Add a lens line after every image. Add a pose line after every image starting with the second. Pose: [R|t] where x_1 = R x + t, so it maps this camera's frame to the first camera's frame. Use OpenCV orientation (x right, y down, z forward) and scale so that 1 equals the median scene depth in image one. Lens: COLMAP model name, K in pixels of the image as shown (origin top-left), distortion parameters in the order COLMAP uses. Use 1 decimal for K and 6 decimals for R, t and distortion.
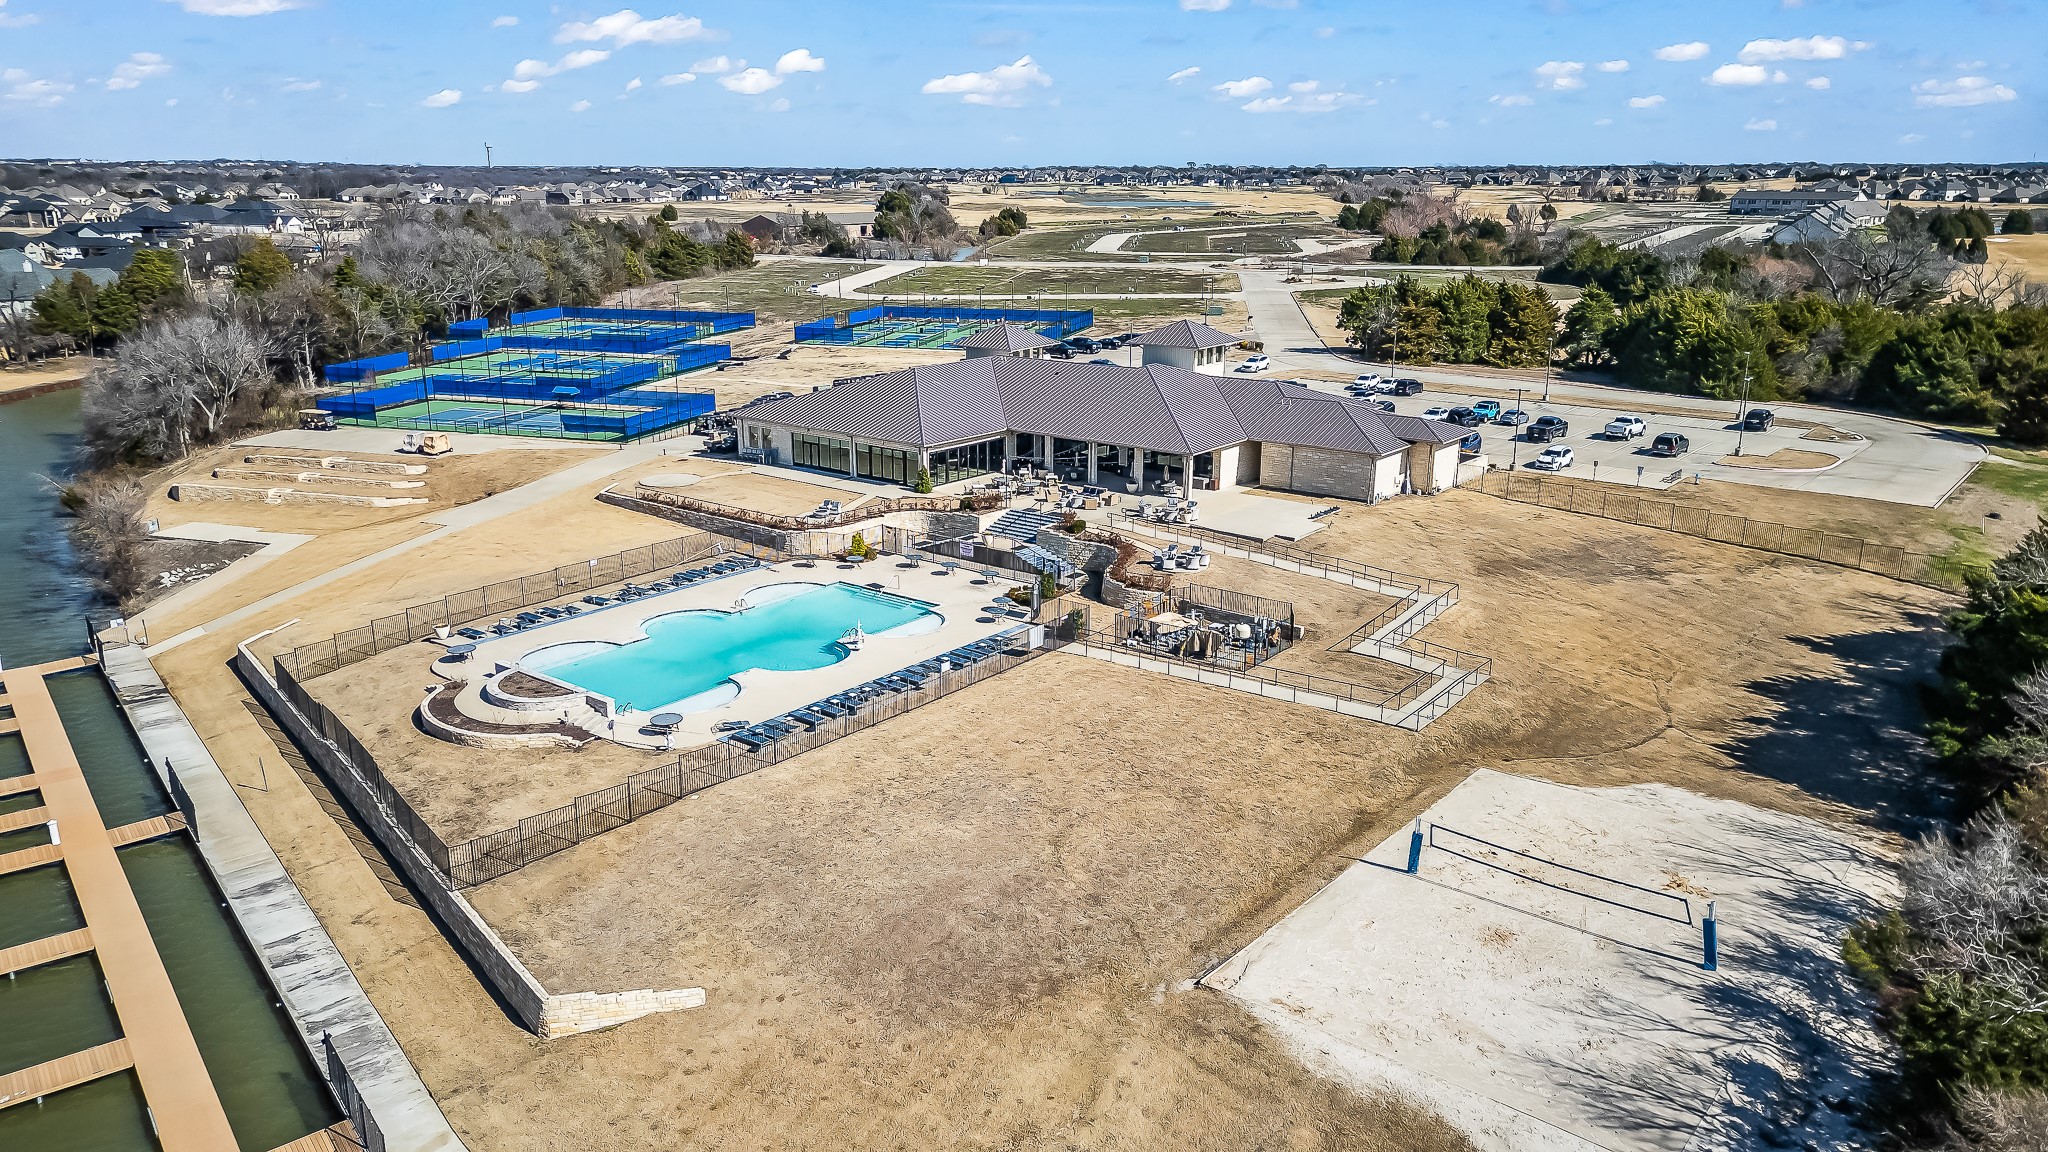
lens RADIAL K [[1451.5, 0, 1002.3], [0, 1451.5, 578.1], [0, 0, 1]] dist [0.066434, -0.054108]
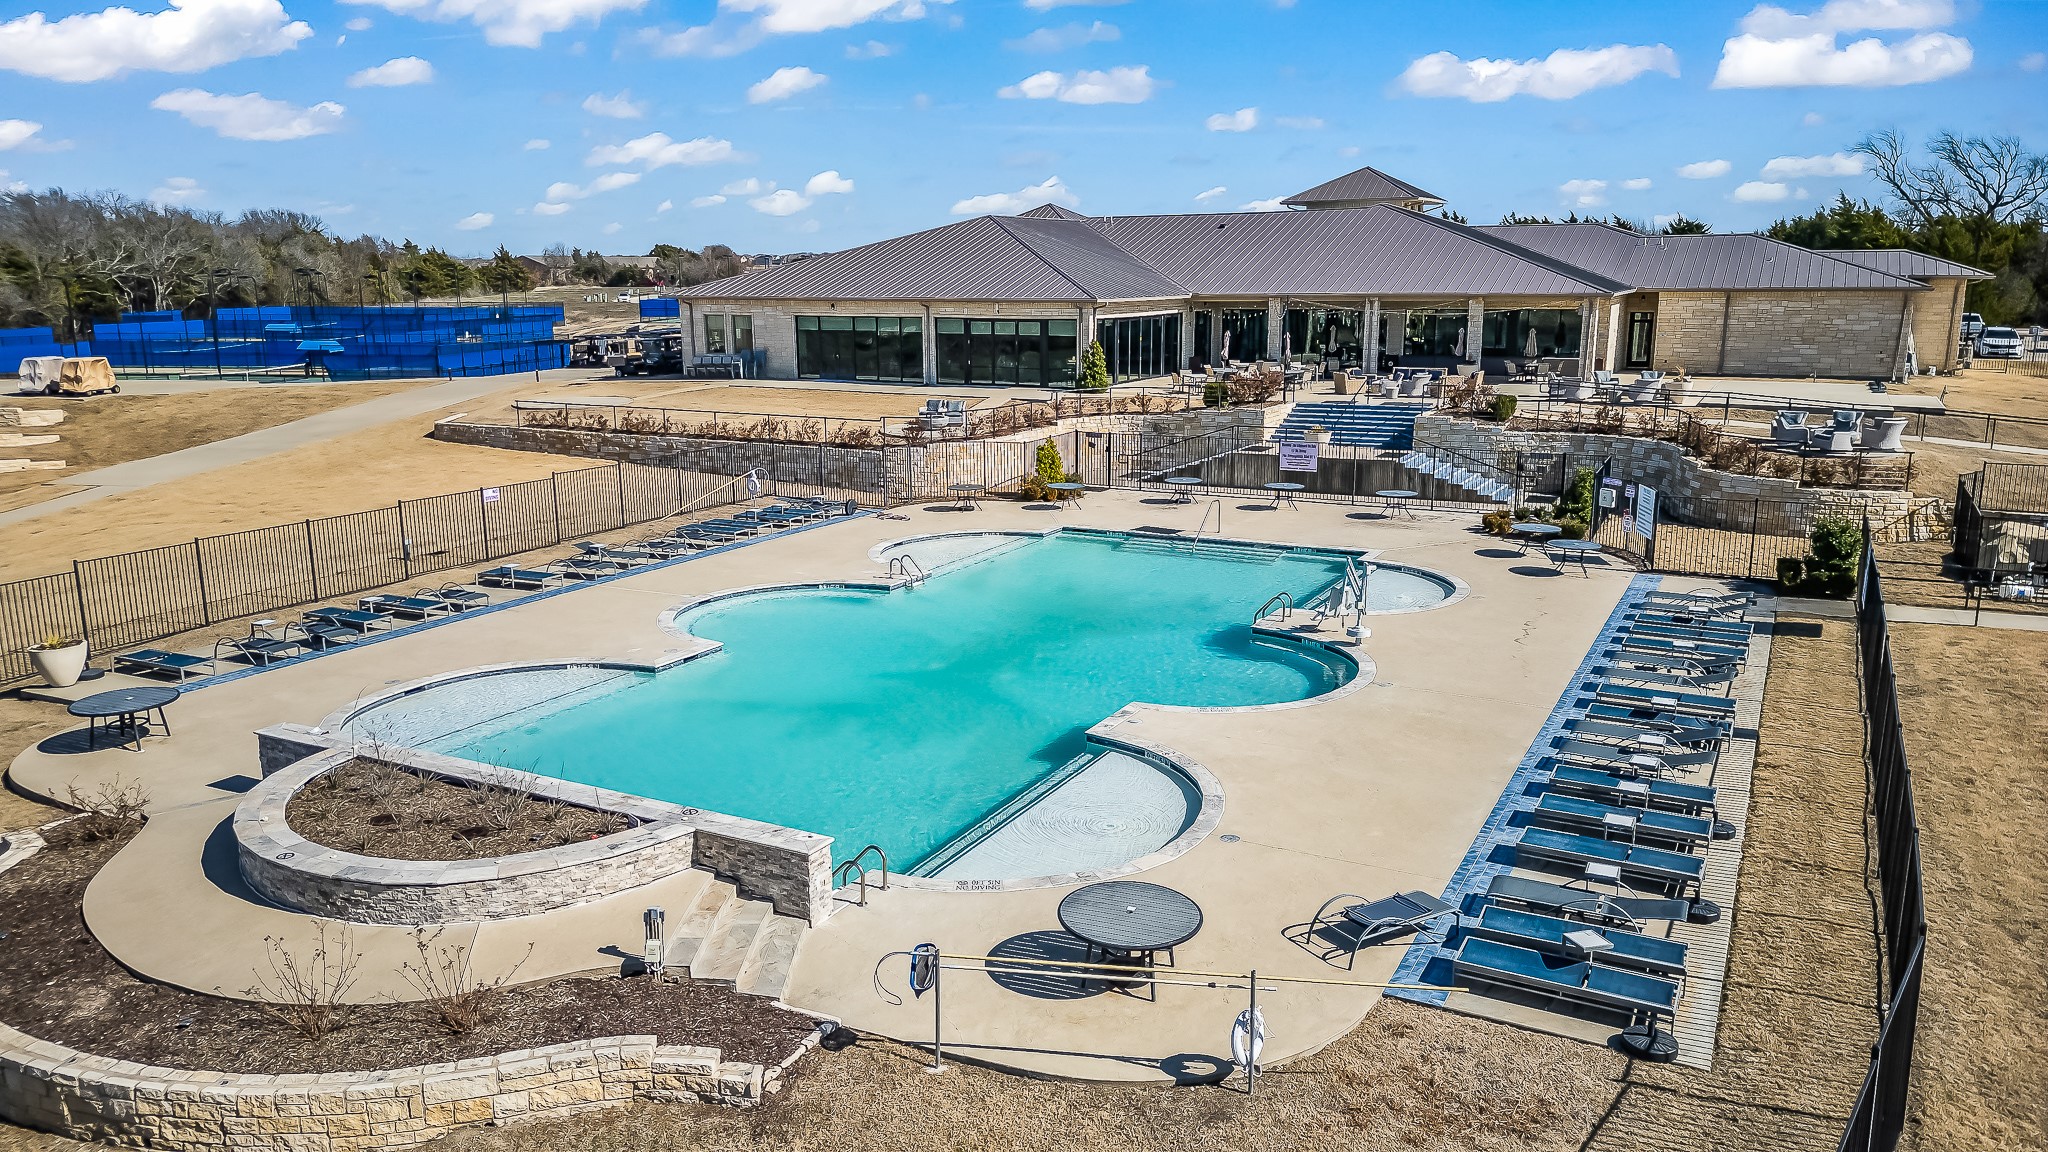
lens RADIAL K [[1451.5, 0, 1002.3], [0, 1451.5, 578.1], [0, 0, 1]] dist [0.066434, -0.054108]
pose [[0.984591, -0.045186, 0.168932, -0.221601], [0.055761, 0.996736, -0.058385, 0.045514], [-0.165742, 0.066905, 0.983897, 0.612041]]
